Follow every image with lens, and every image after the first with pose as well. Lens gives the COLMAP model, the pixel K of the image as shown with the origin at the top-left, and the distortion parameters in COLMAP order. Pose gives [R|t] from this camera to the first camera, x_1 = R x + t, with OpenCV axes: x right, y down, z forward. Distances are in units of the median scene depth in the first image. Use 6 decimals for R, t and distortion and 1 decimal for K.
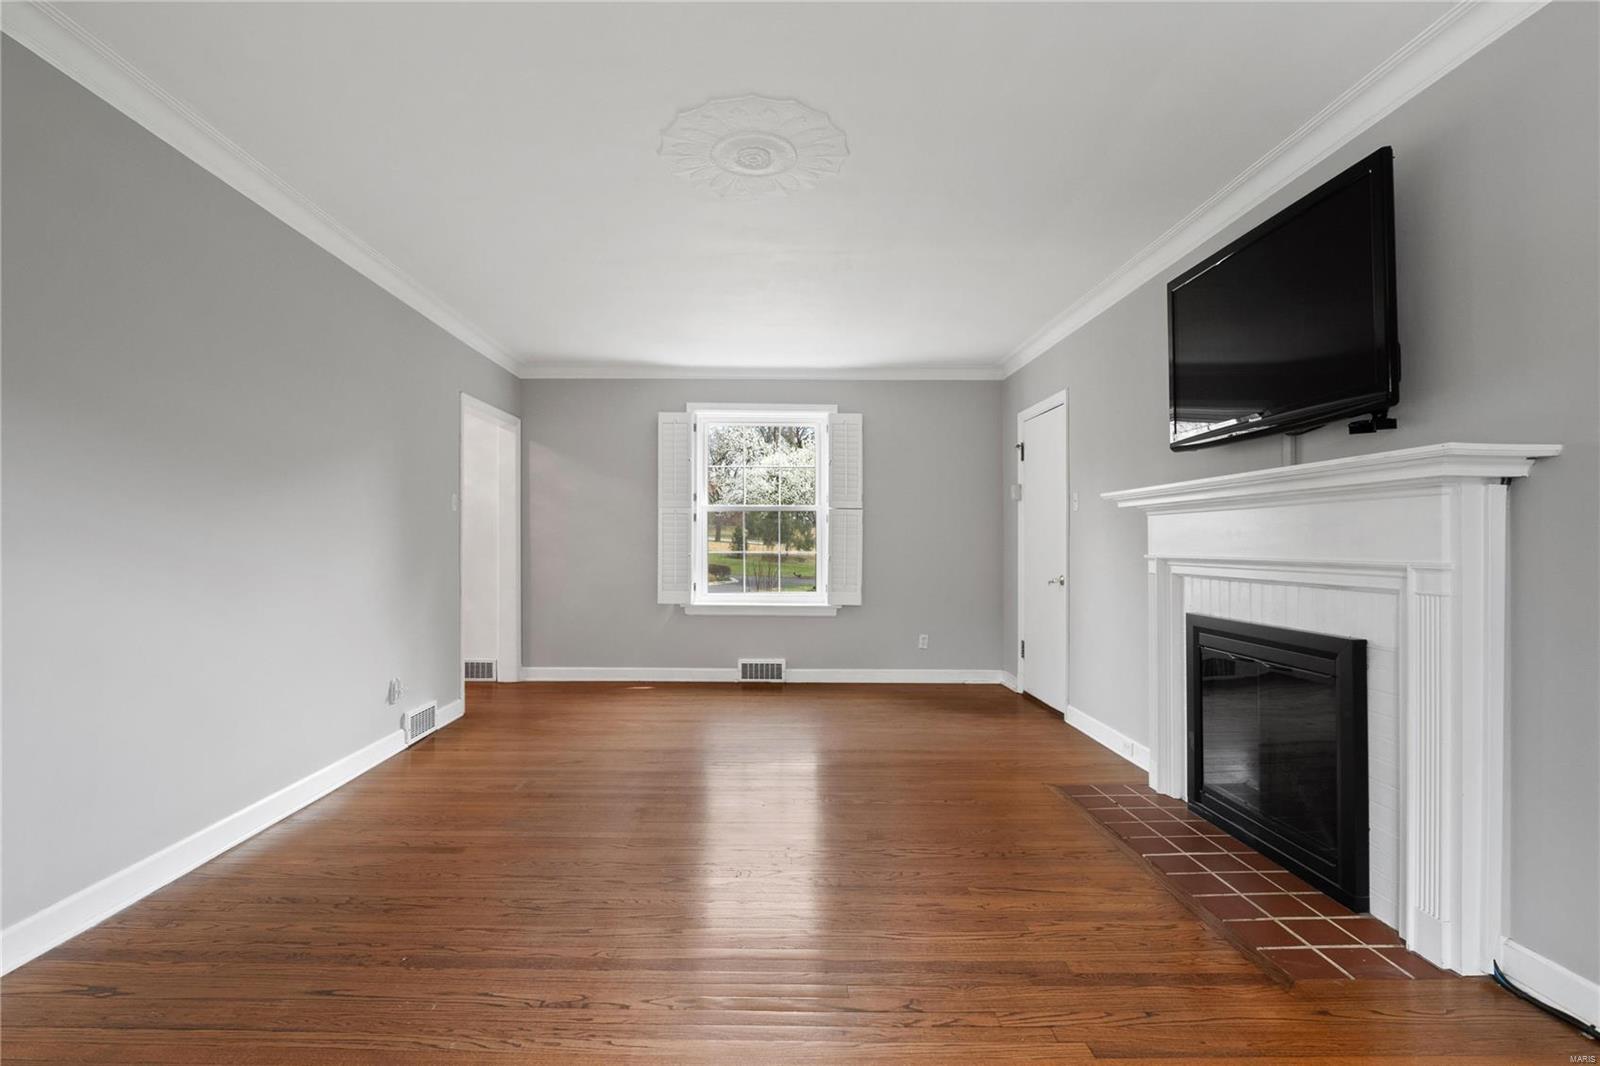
lens RADIAL K [[781.1, 0, 757.2], [0, 781.1, 535.6], [0, 0, 1]] dist [0.000848, 0.000067]
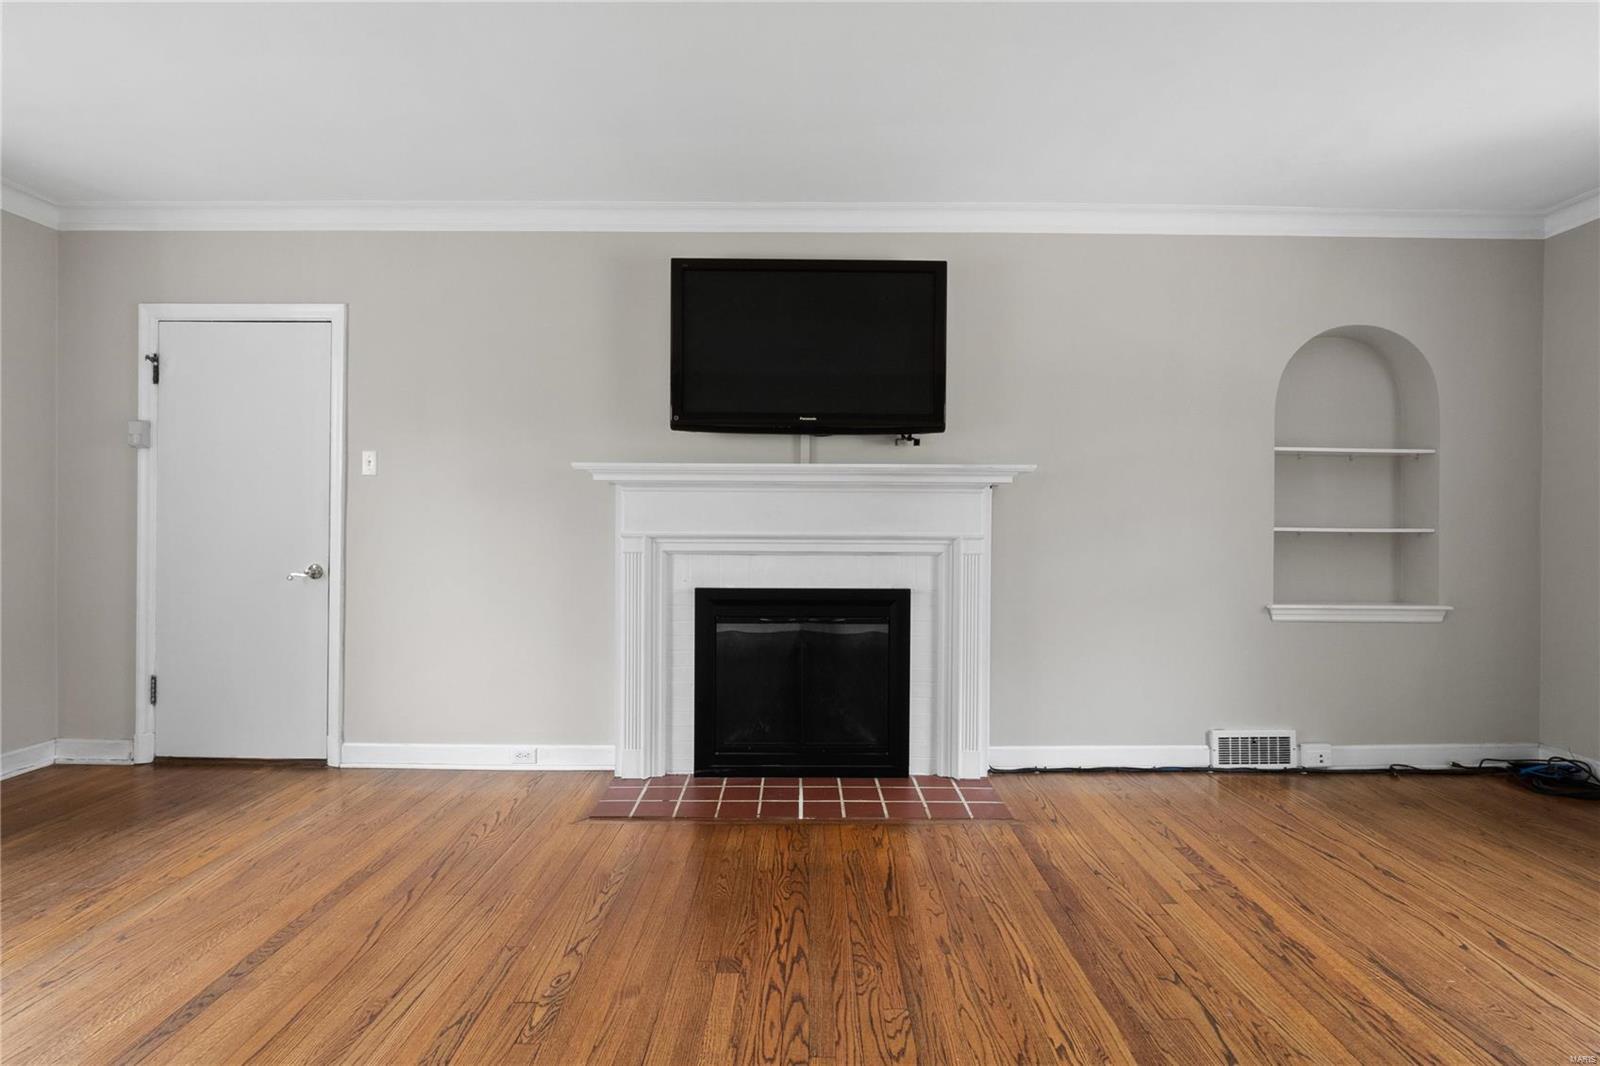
lens RADIAL K [[759.2, 0, 799.5], [0, 759.2, 517.4], [0, 0, 1]] dist [-0.011465, -0.001112]
pose [[-0.007735, 0.001463, 0.999969, -0.524436], [-0.014092, 0.999899, -0.001572, 0.006034], [-0.999871, -0.014104, -0.007714, 1.010688]]
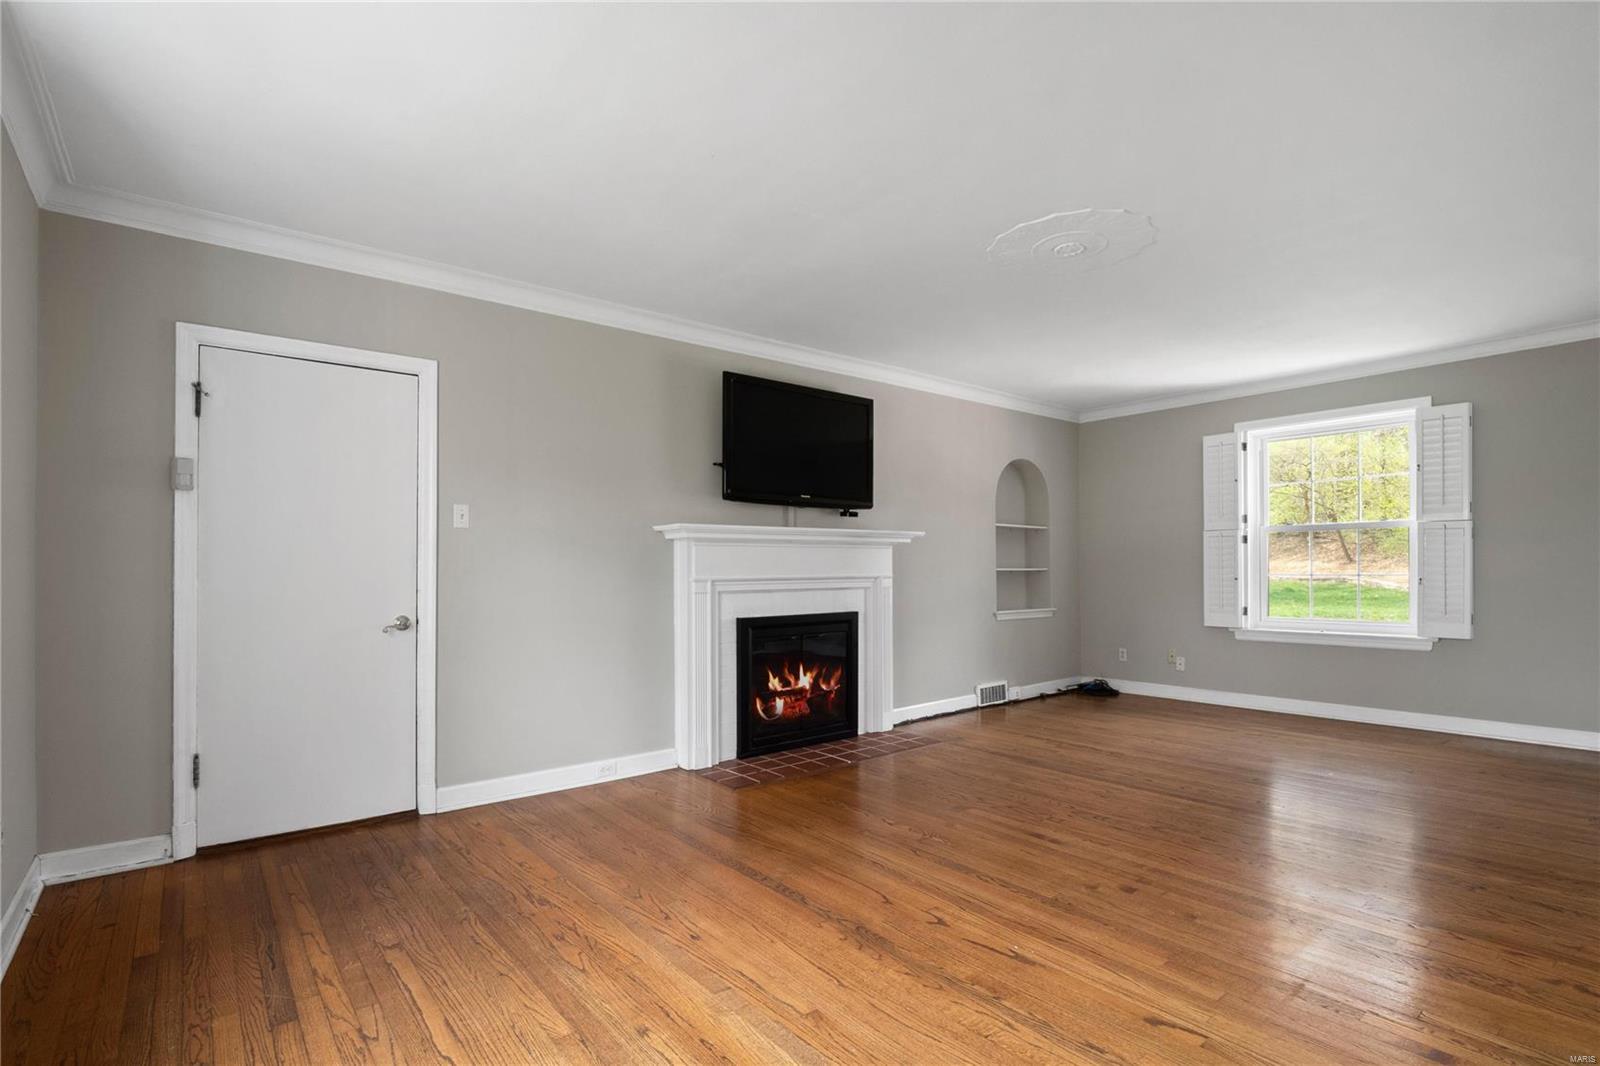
lens RADIAL K [[763.9, 0, 802.5], [0, 763.9, 544.7], [0, 0, 1]] dist [-0.008080, -0.000676]
pose [[-0.635153, 0.021421, 0.772089, -0.659630], [-0.004504, 0.999496, -0.031435, 0.012385], [-0.772373, -0.023443, -0.634736, 2.061264]]
